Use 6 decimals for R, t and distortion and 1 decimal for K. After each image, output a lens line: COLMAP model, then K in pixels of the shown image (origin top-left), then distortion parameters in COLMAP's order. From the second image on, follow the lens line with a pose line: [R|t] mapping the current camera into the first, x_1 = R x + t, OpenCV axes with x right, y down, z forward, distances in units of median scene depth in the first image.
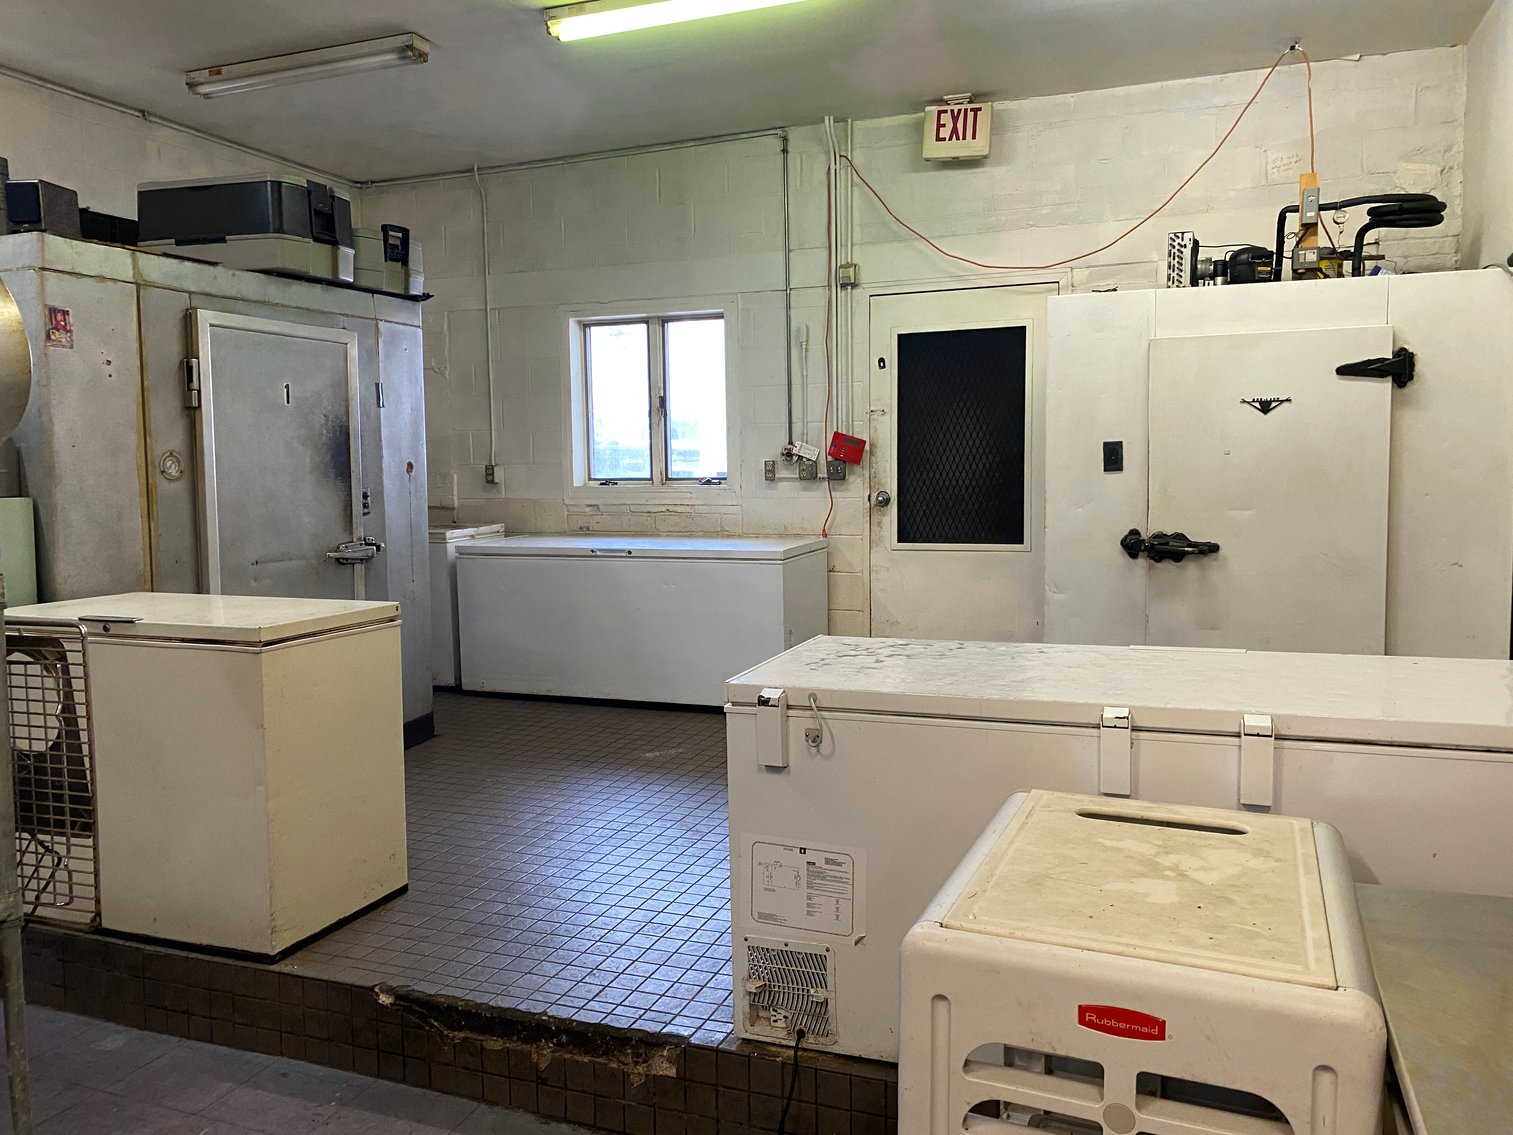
lens RADIAL K [[1151.8, 0, 757.0], [0, 1151.8, 566.3], [0, 0, 1]] dist [0.010730, -0.018318]
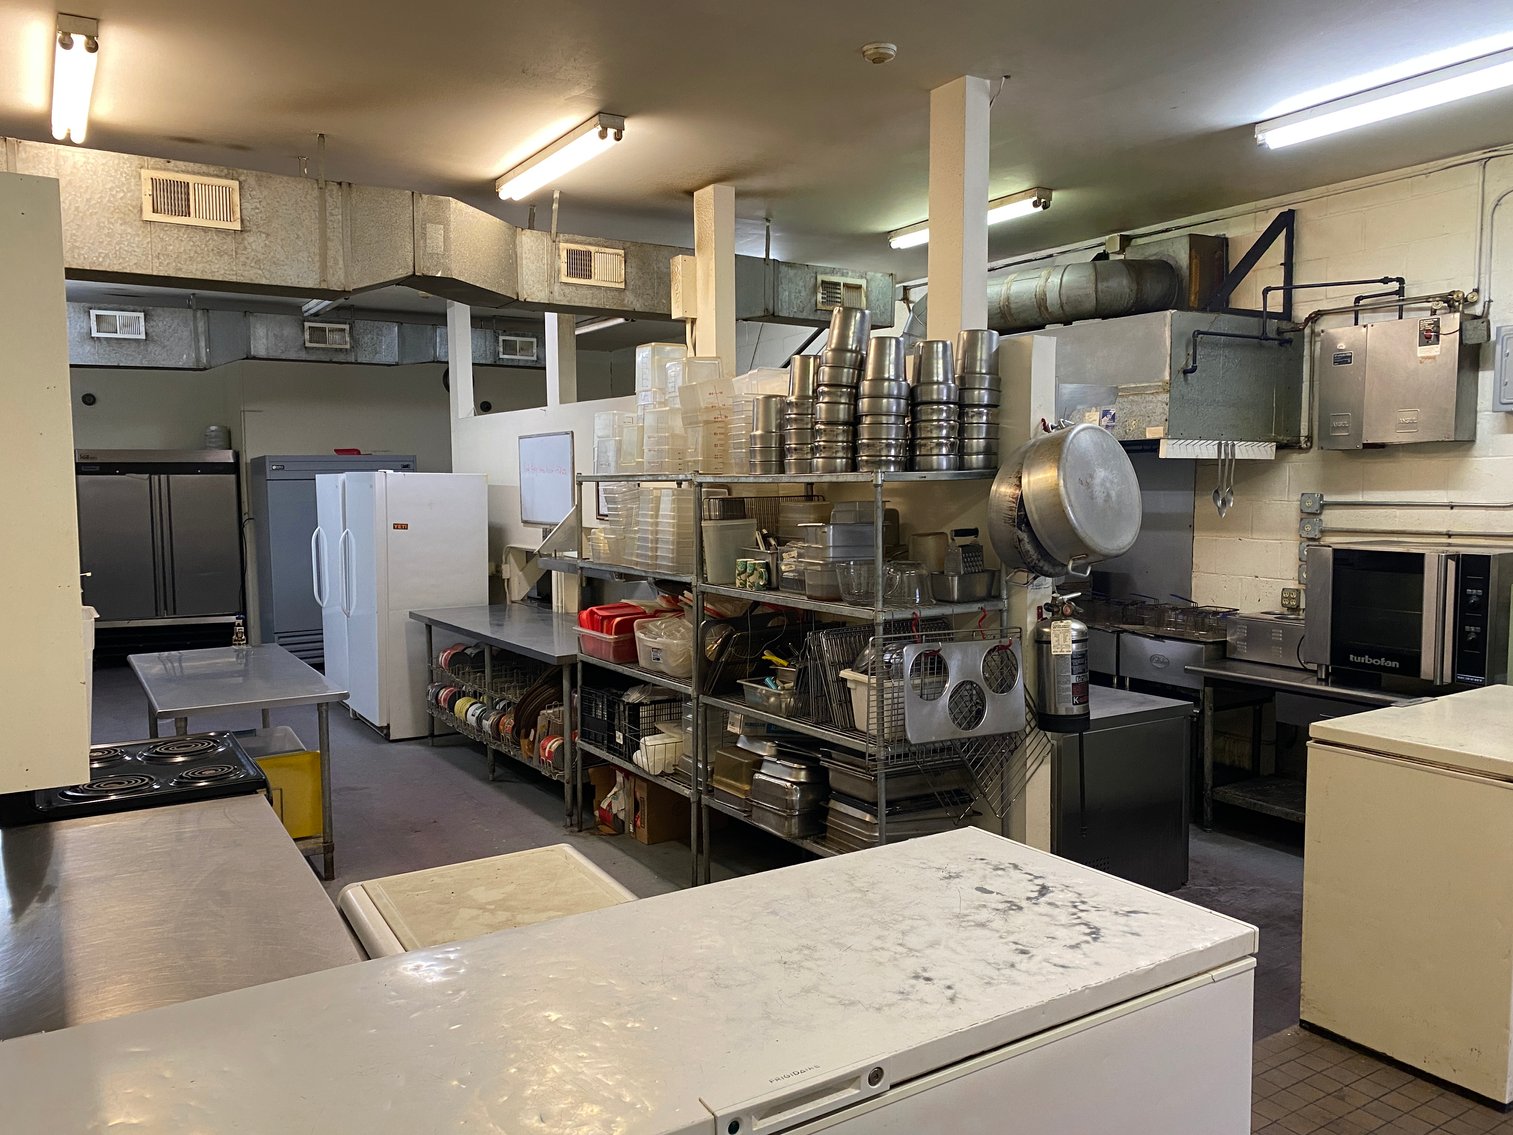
lens RADIAL K [[1151.8, 0, 757.9], [0, 1151.8, 568.4], [0, 0, 1]] dist [0.010730, -0.018318]
pose [[-0.599312, 0.078963, -0.796611, 1.255802], [-0.050708, 0.989380, 0.136220, -0.359900], [0.798908, 0.122033, -0.588944, 2.038813]]
